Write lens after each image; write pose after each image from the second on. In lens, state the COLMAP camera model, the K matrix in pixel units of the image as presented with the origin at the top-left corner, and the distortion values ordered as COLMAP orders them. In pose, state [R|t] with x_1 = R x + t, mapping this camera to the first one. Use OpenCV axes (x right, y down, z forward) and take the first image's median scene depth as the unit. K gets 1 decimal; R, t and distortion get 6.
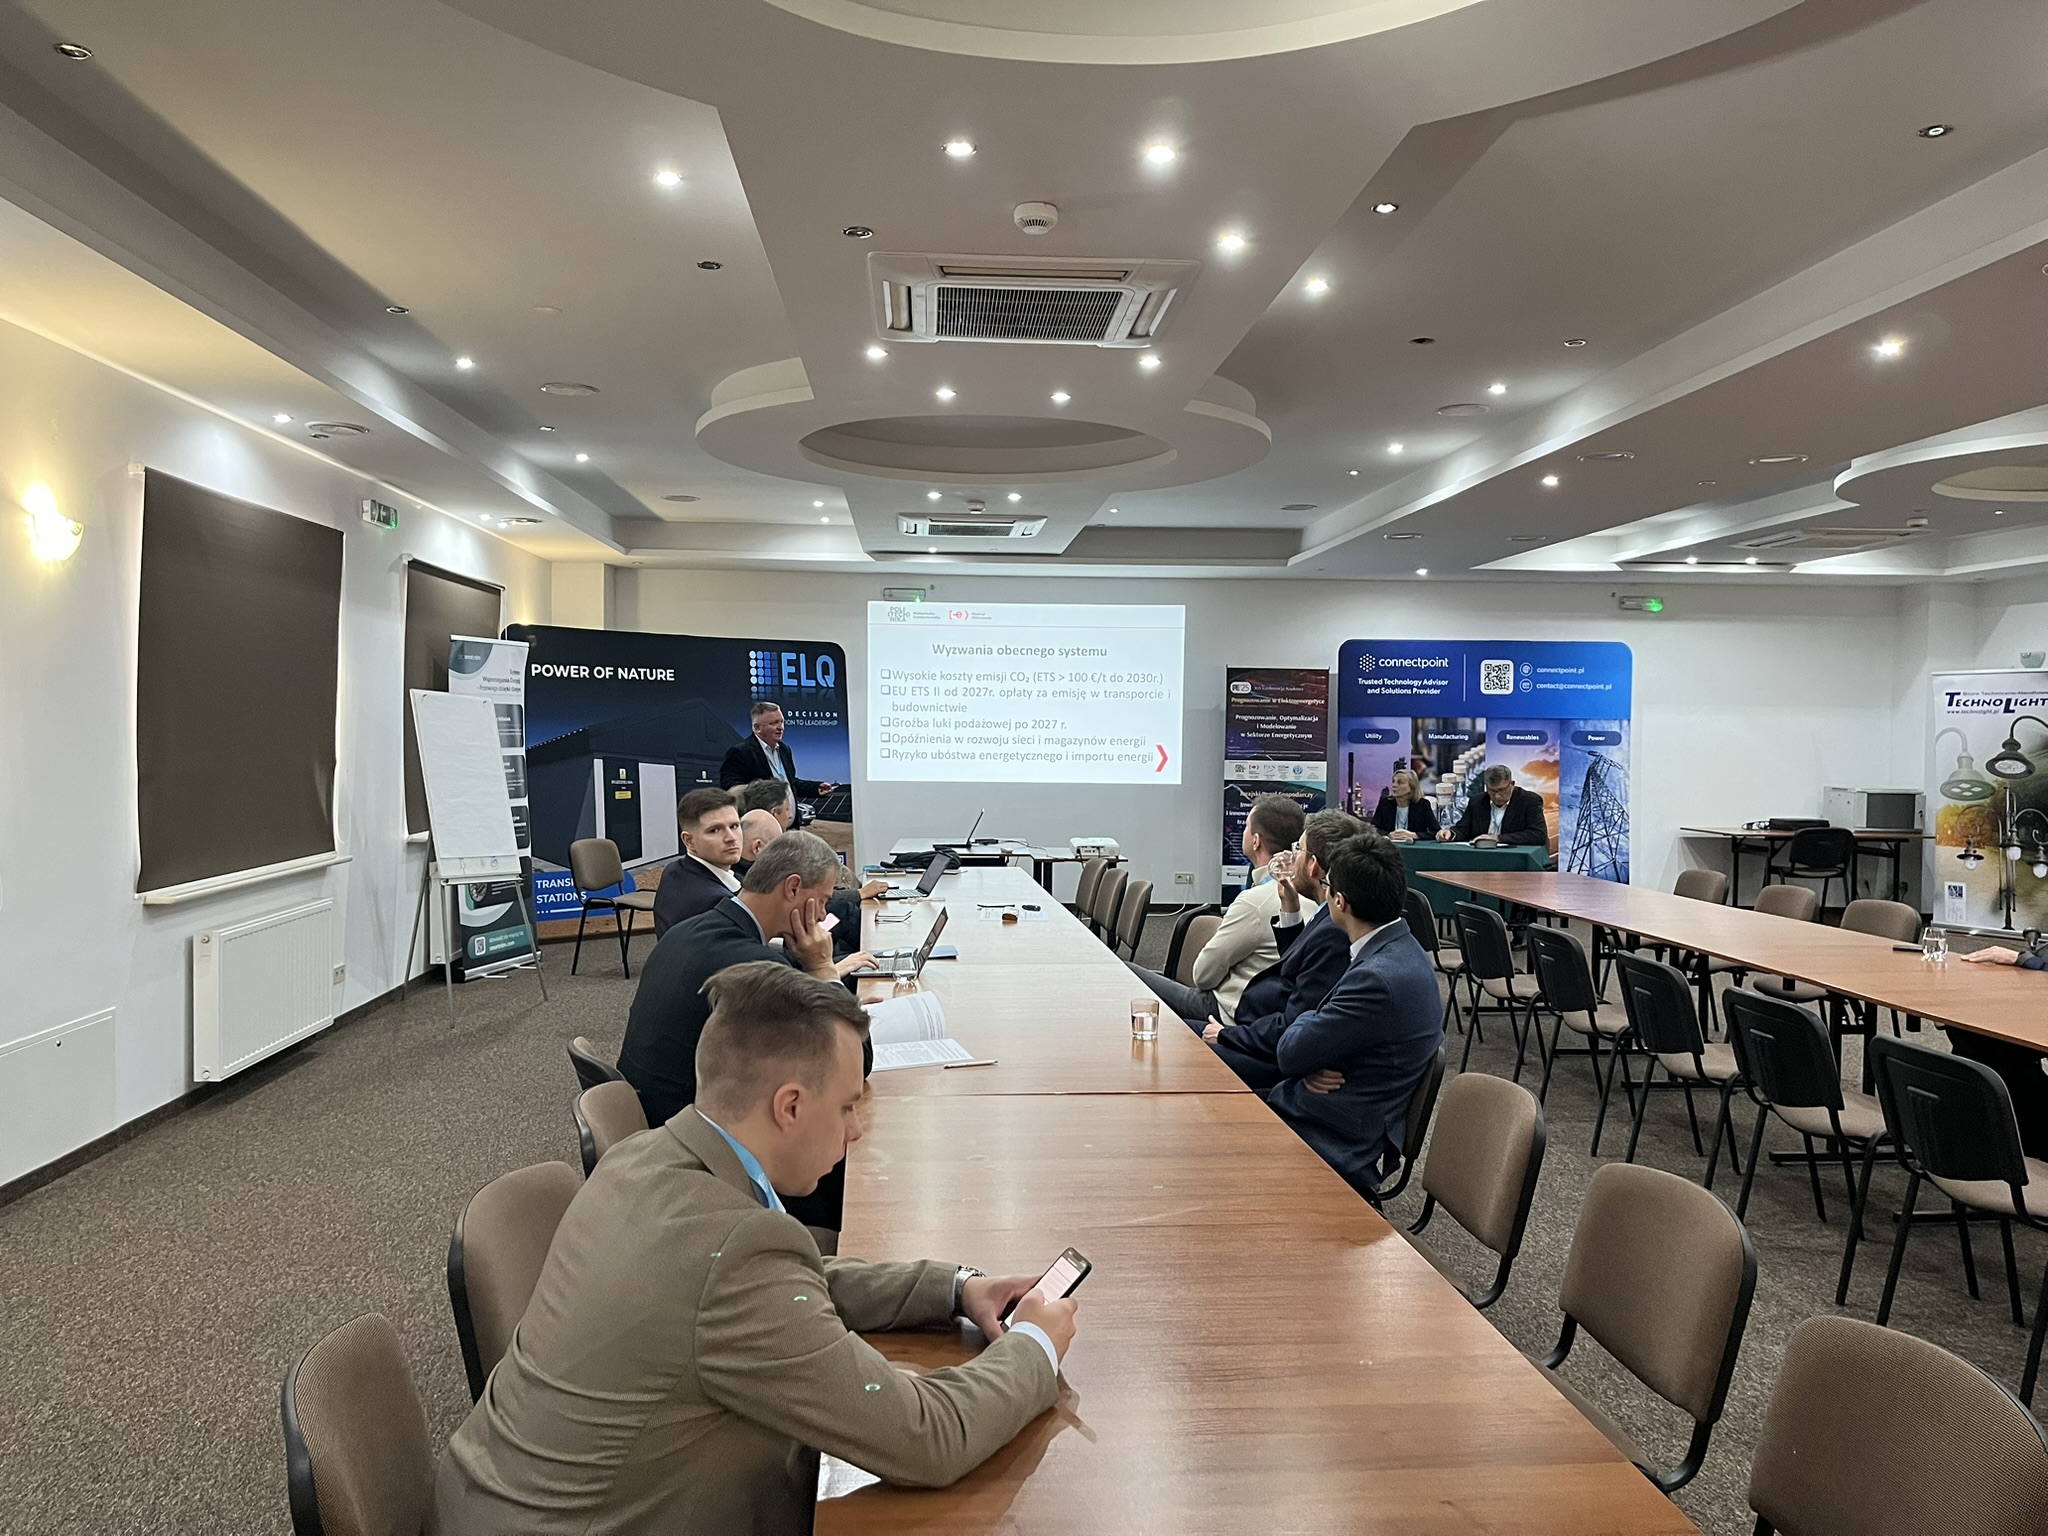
lens RADIAL K [[1537.4, 0, 1018.9], [0, 1537.4, 763.1], [0, 0, 1]] dist [0.069597, -0.091790]
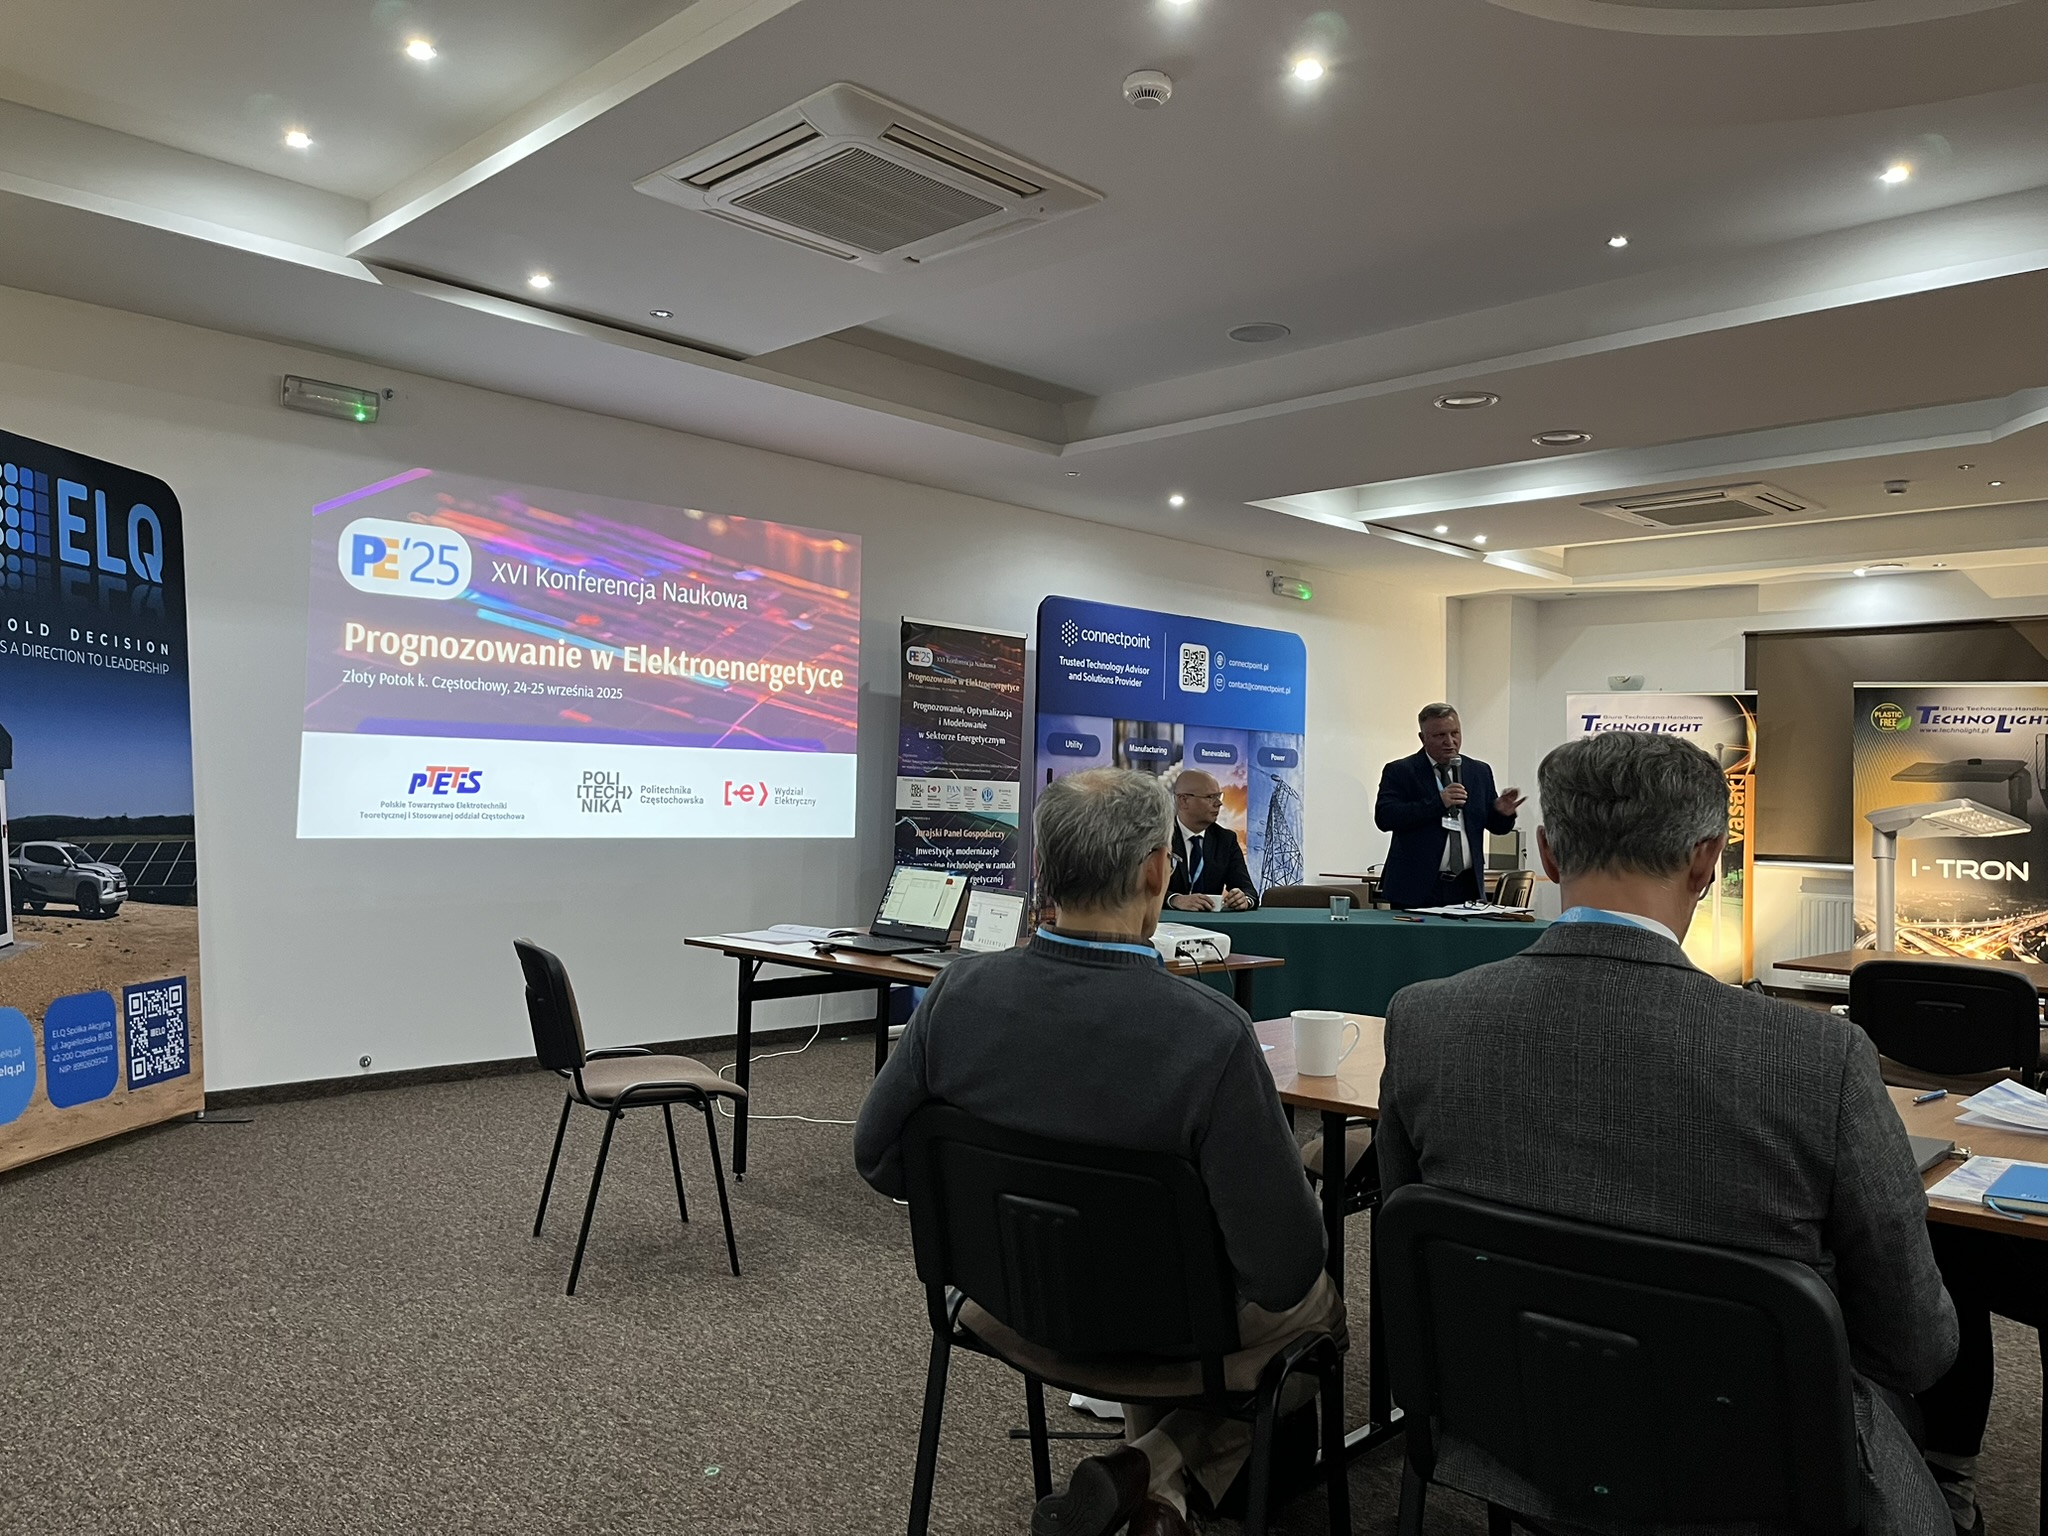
lens RADIAL K [[1537.4, 0, 1009.8], [0, 1537.4, 768.4], [0, 0, 1]] dist [0.069597, -0.091790]
pose [[0.755002, 0.023260, 0.655310, -0.228705], [-0.004101, 0.999519, -0.030752, 0.013367], [-0.655710, 0.020530, 0.754734, 0.540872]]
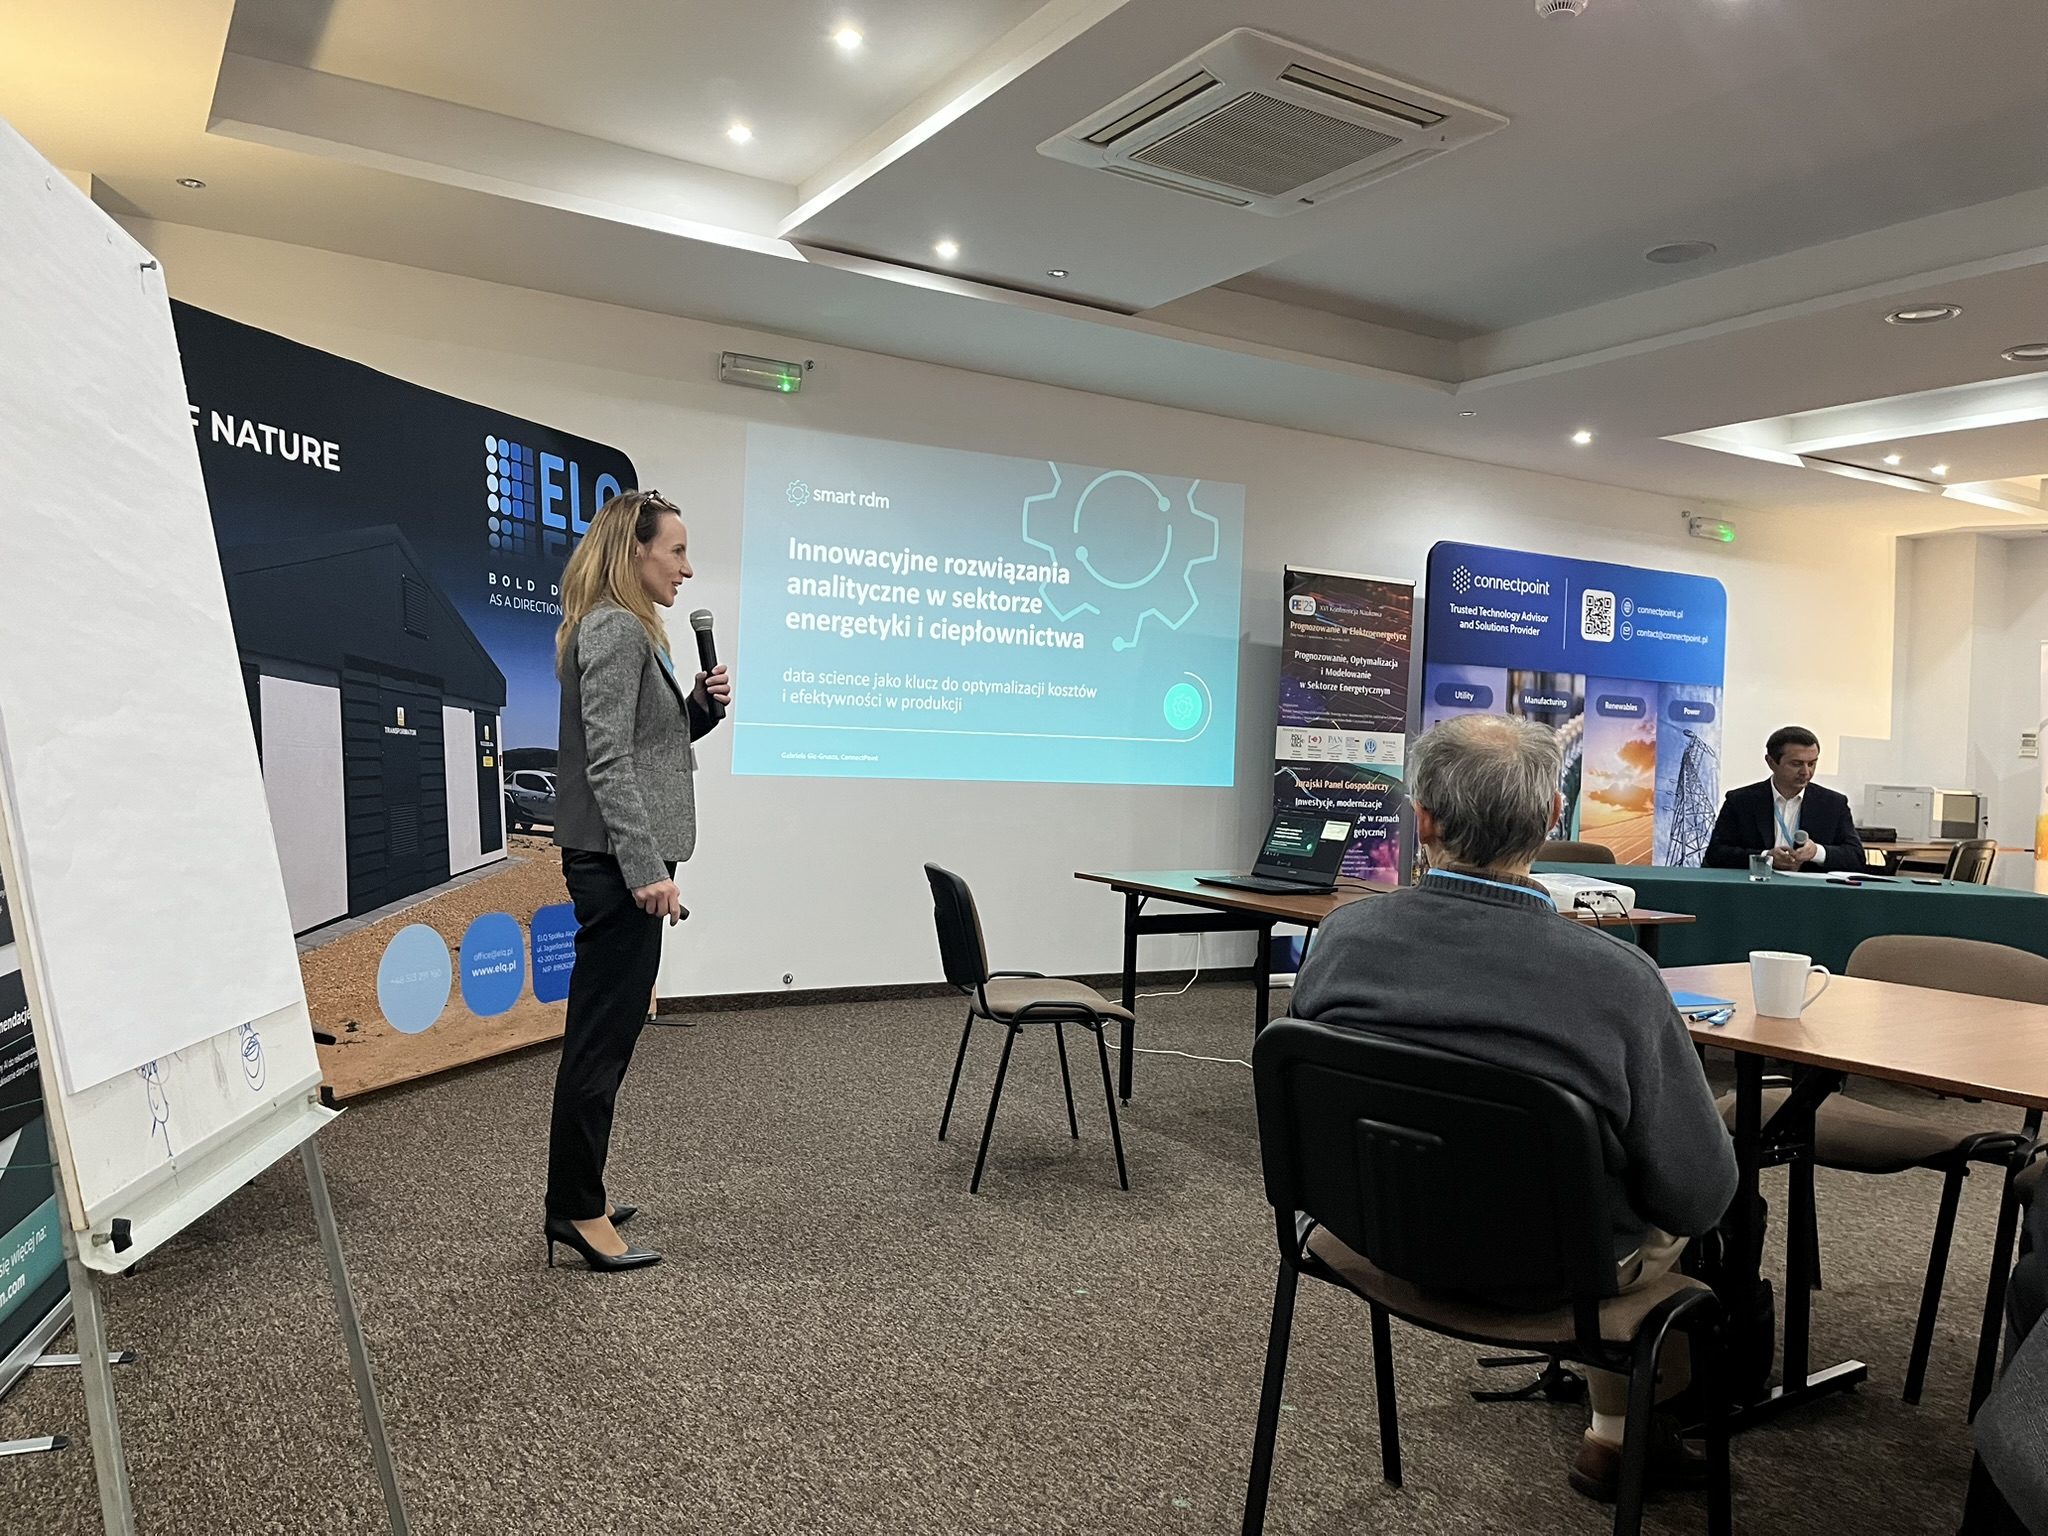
lens RADIAL K [[1537.4, 0, 1013.0], [0, 1537.4, 768.5], [0, 0, 1]] dist [0.069597, -0.091790]
pose [[0.888554, 0.018549, 0.458397, -0.236105], [-0.019954, 0.999799, -0.001778, 0.018014], [-0.458338, -0.007567, 0.888746, 0.535322]]
